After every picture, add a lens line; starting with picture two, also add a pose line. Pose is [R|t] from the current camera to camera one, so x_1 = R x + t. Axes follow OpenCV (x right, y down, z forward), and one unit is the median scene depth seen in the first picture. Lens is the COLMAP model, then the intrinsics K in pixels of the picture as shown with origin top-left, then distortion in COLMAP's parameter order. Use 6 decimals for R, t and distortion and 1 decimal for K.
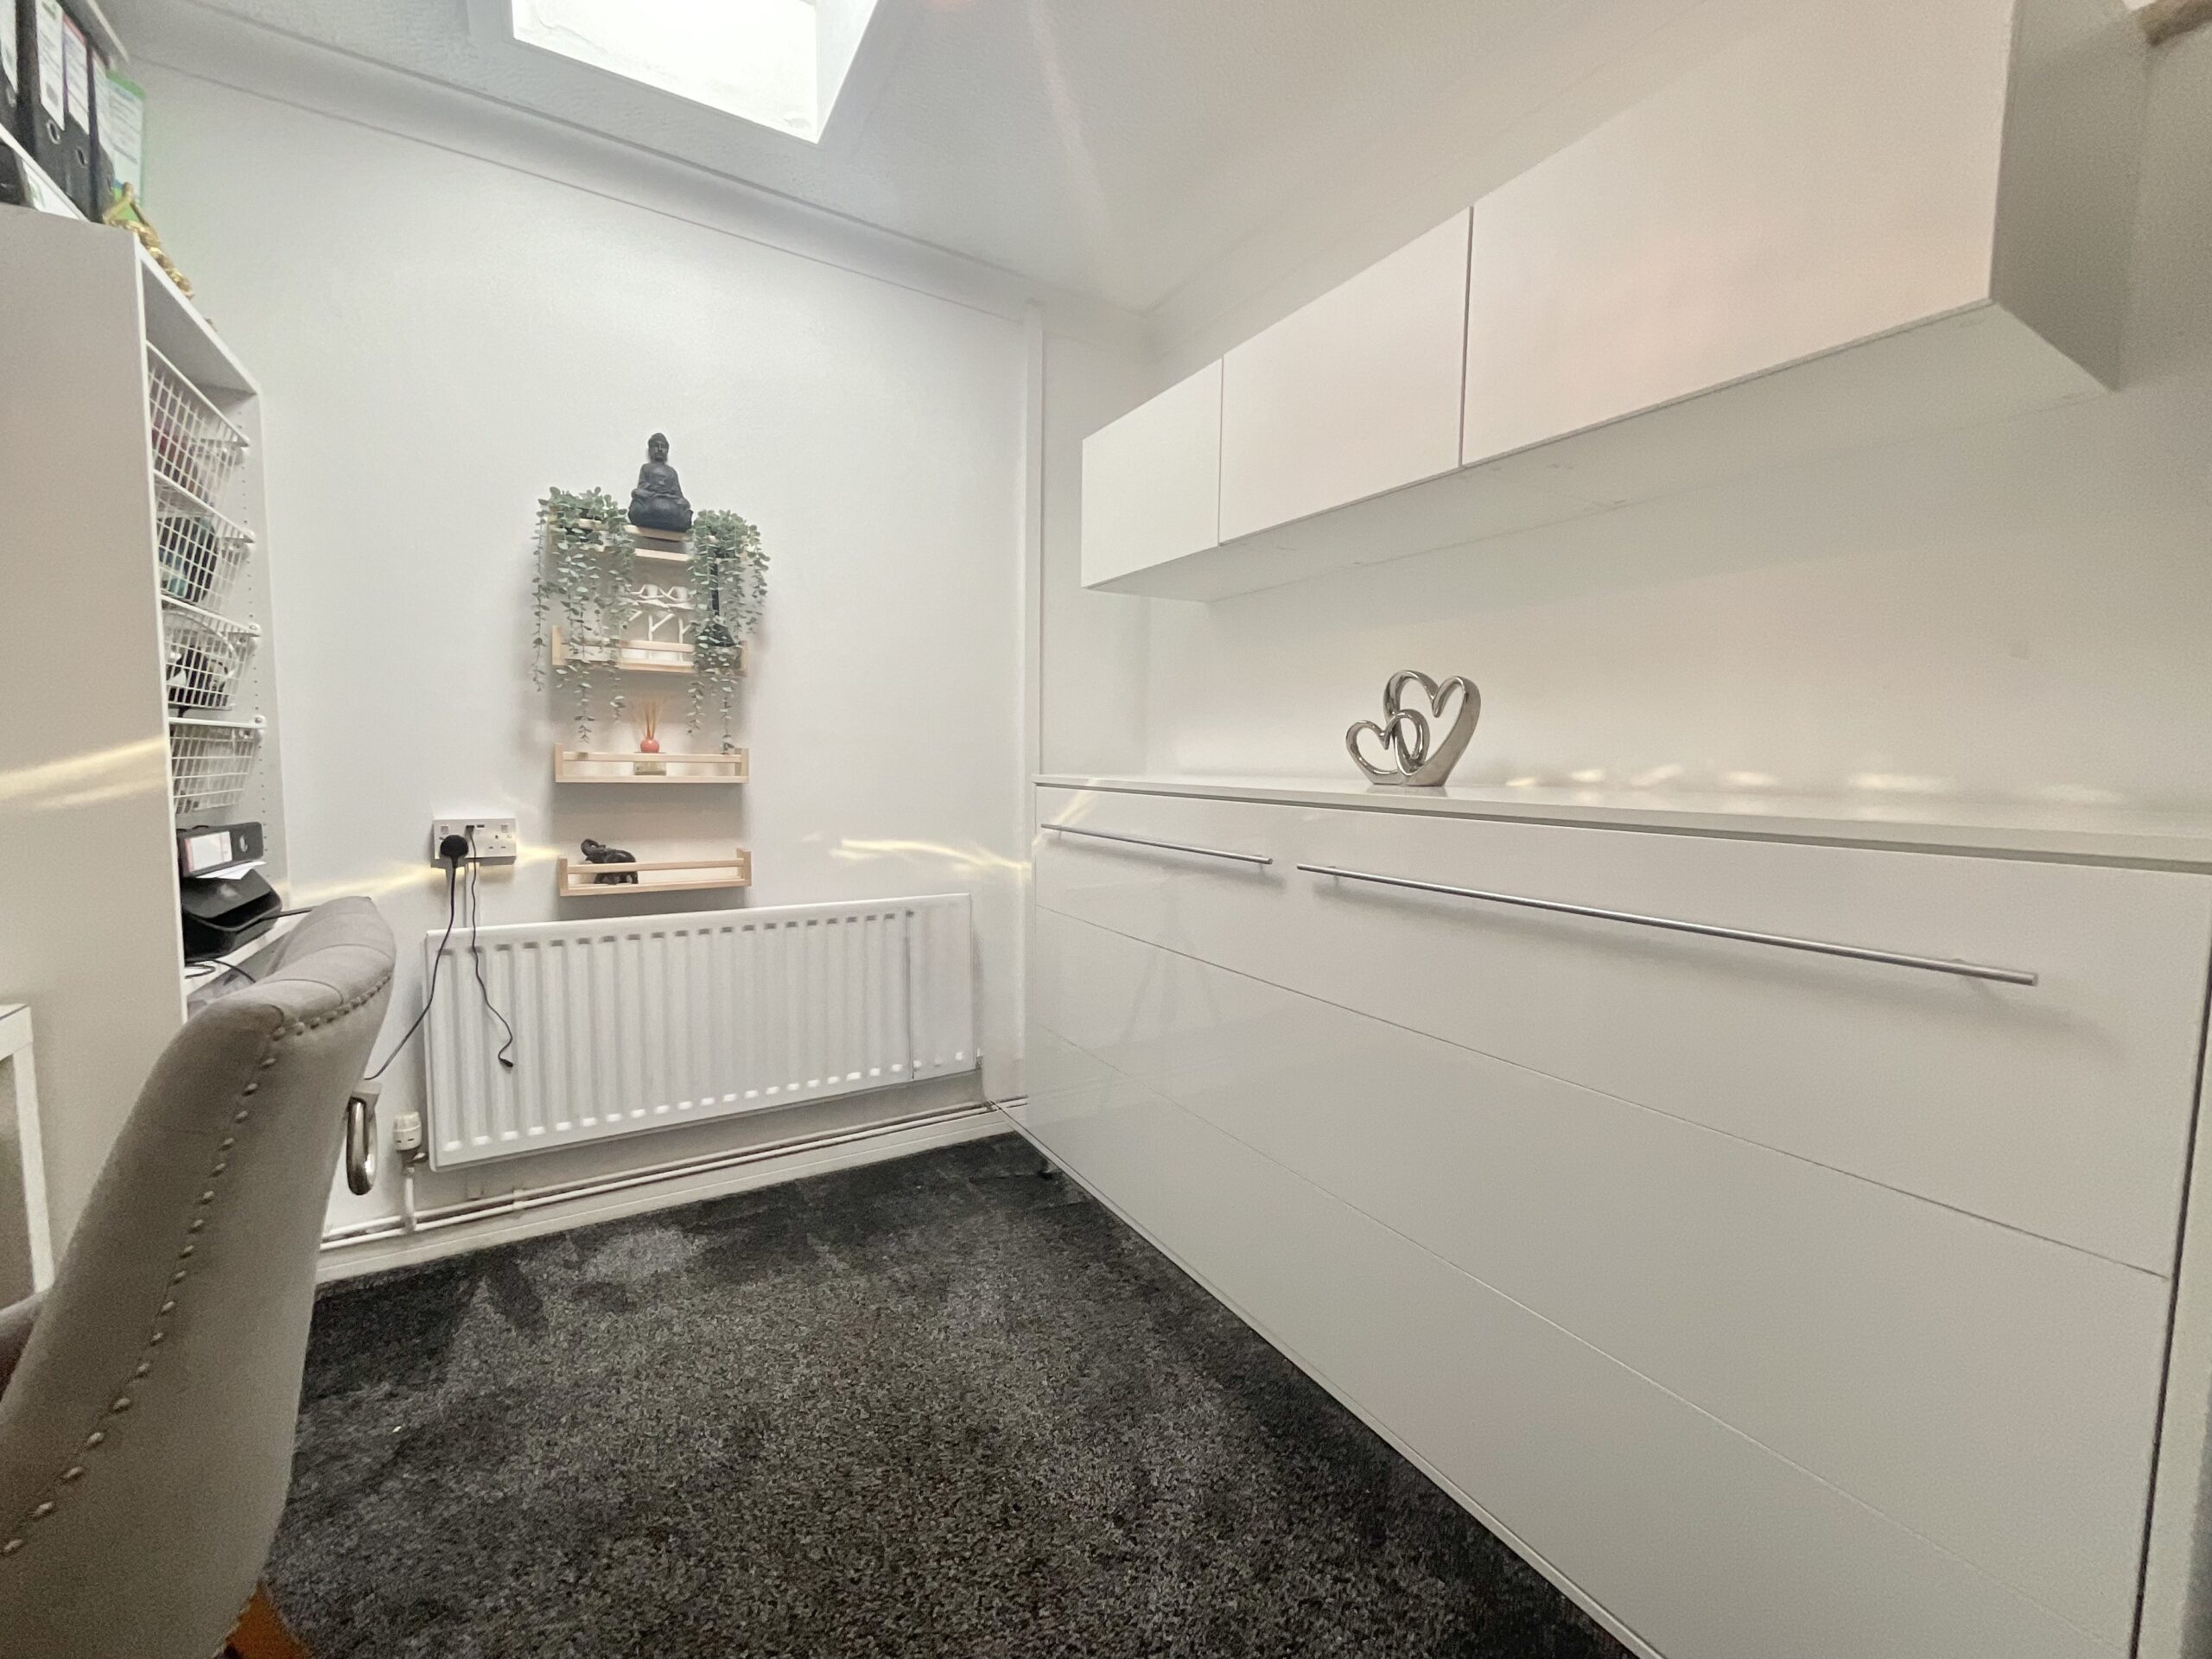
lens RADIAL K [[900.8, 0, 1105.7], [0, 900.8, 829.7], [0, 0, 1]] dist [-0.001649, 0.001458]
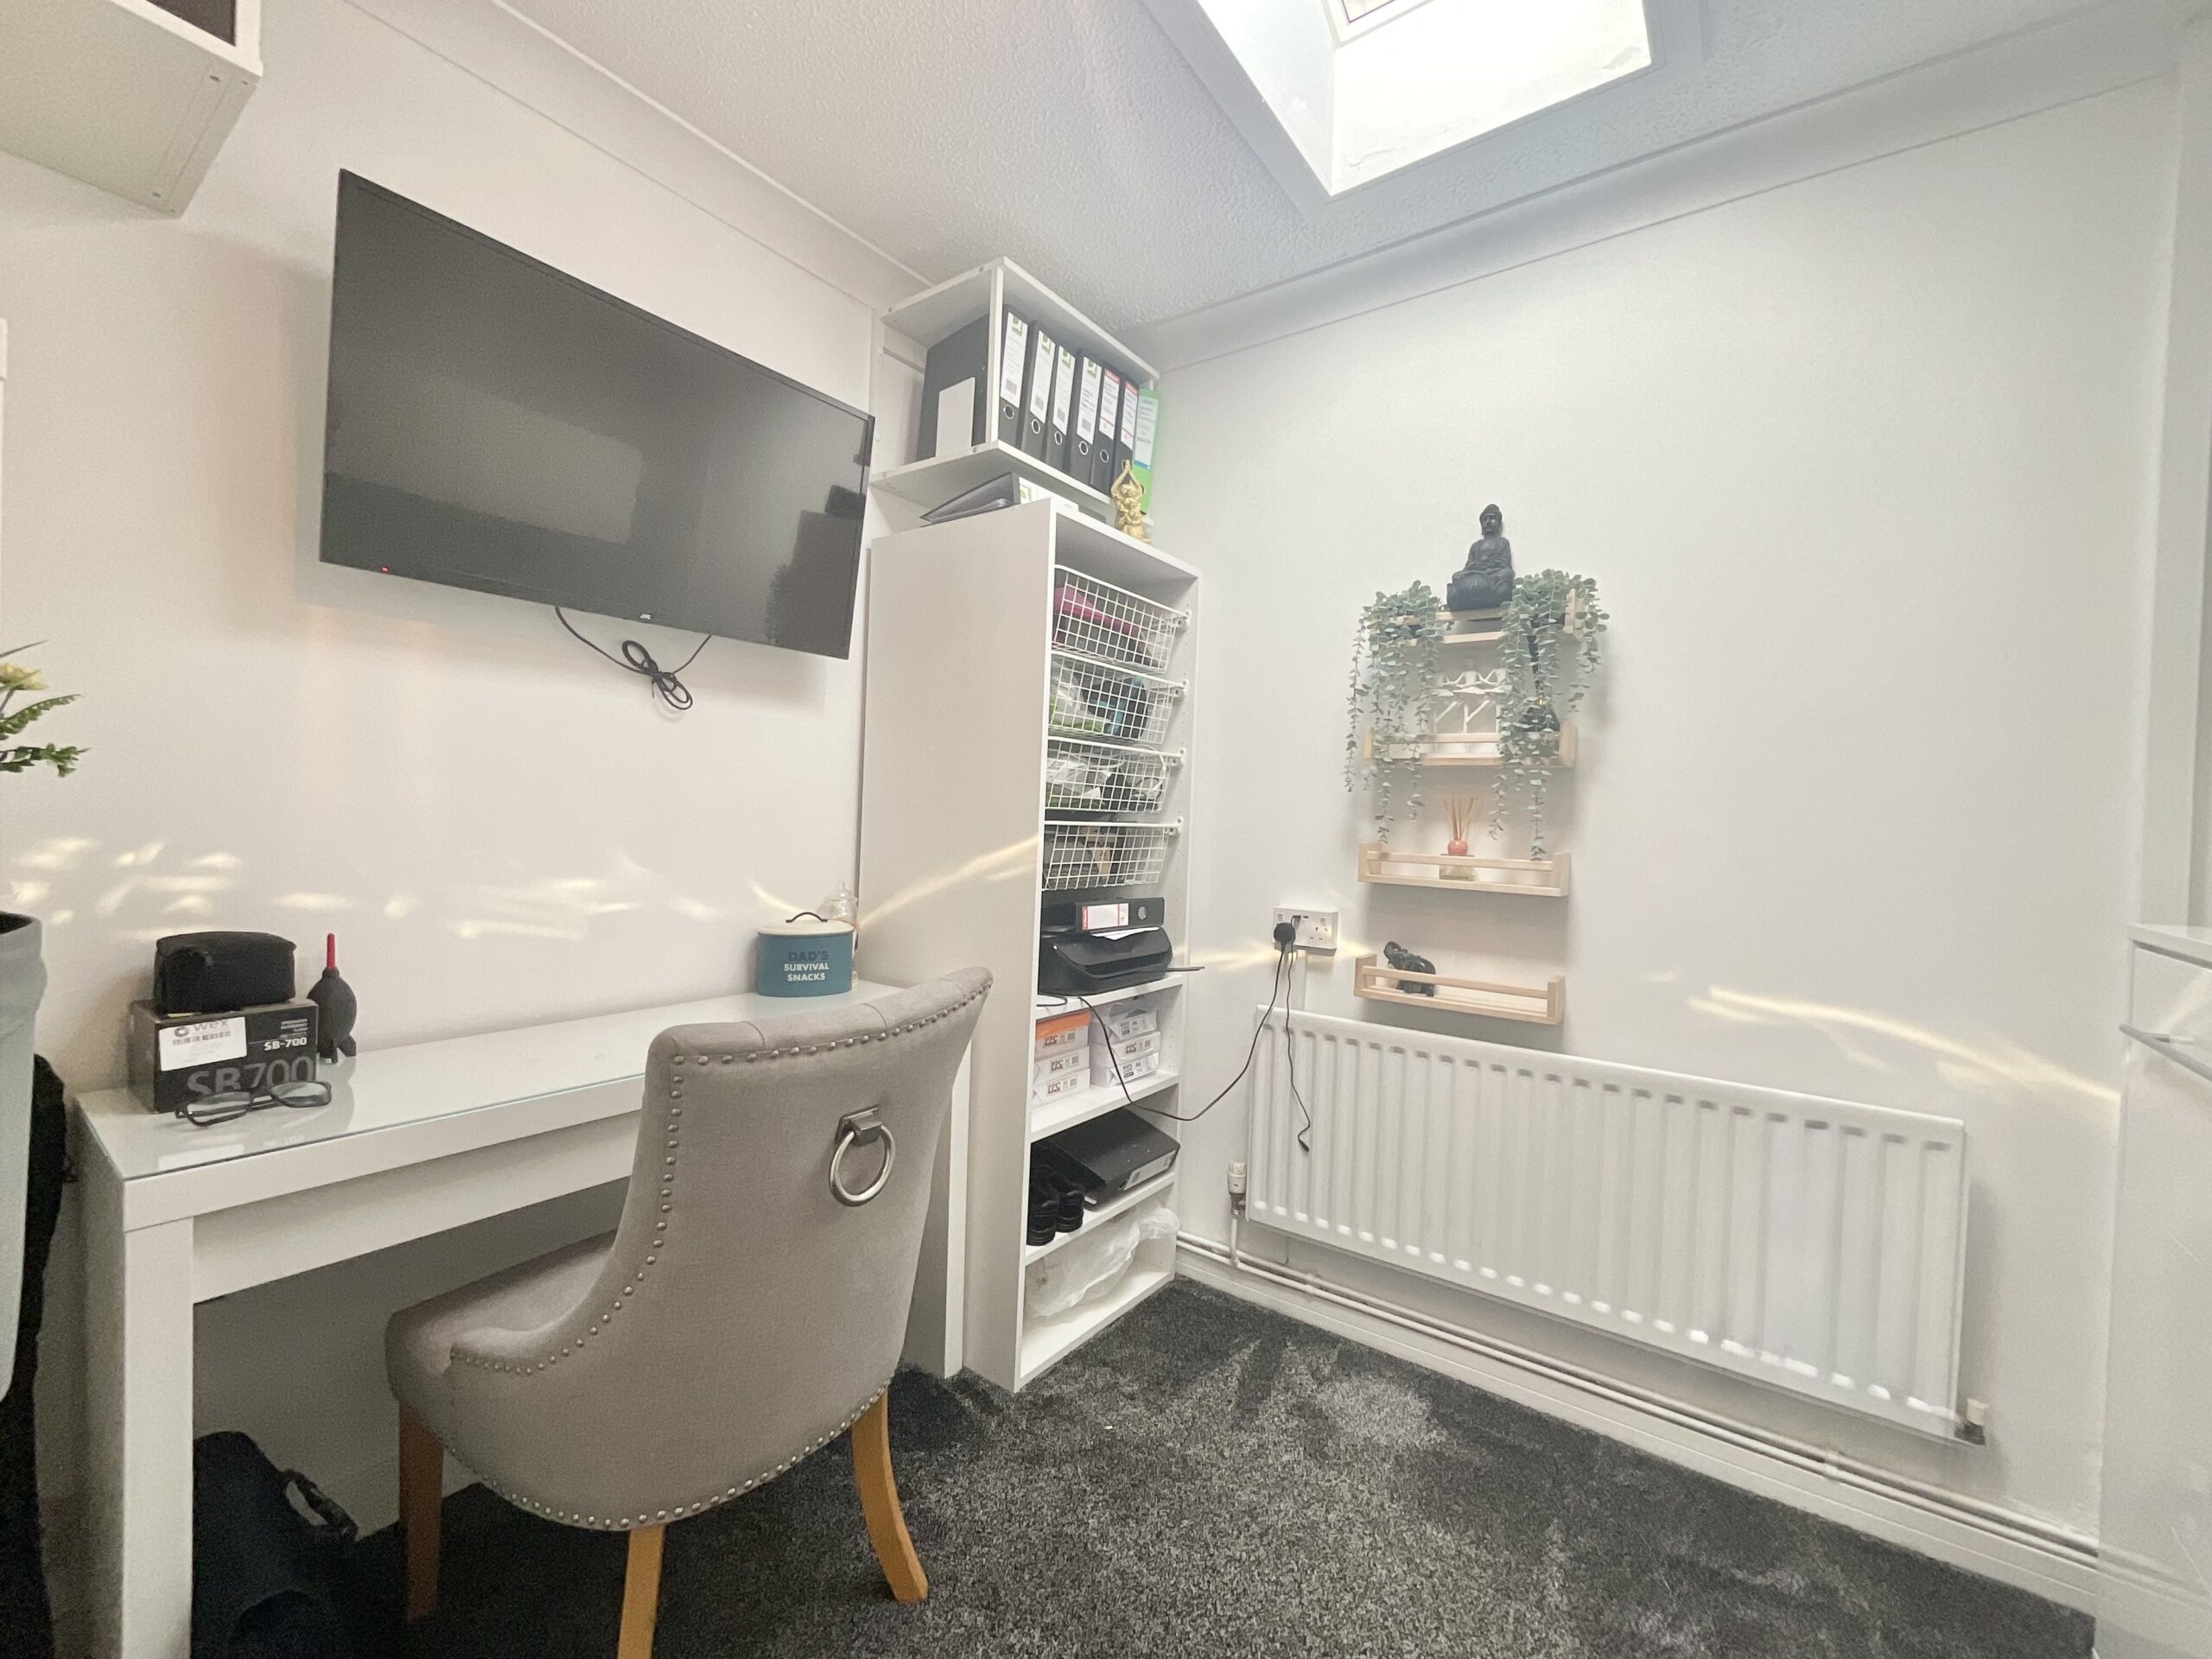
lens RADIAL K [[900.8, 0, 1107.4], [0, 900.8, 832.8], [0, 0, 1]] dist [-0.001649, 0.001458]
pose [[0.388453, 0.014744, -0.921350, 0.200804], [-0.102515, 0.994356, -0.027309, -0.049277], [0.915748, 0.105061, 0.387772, 0.342063]]
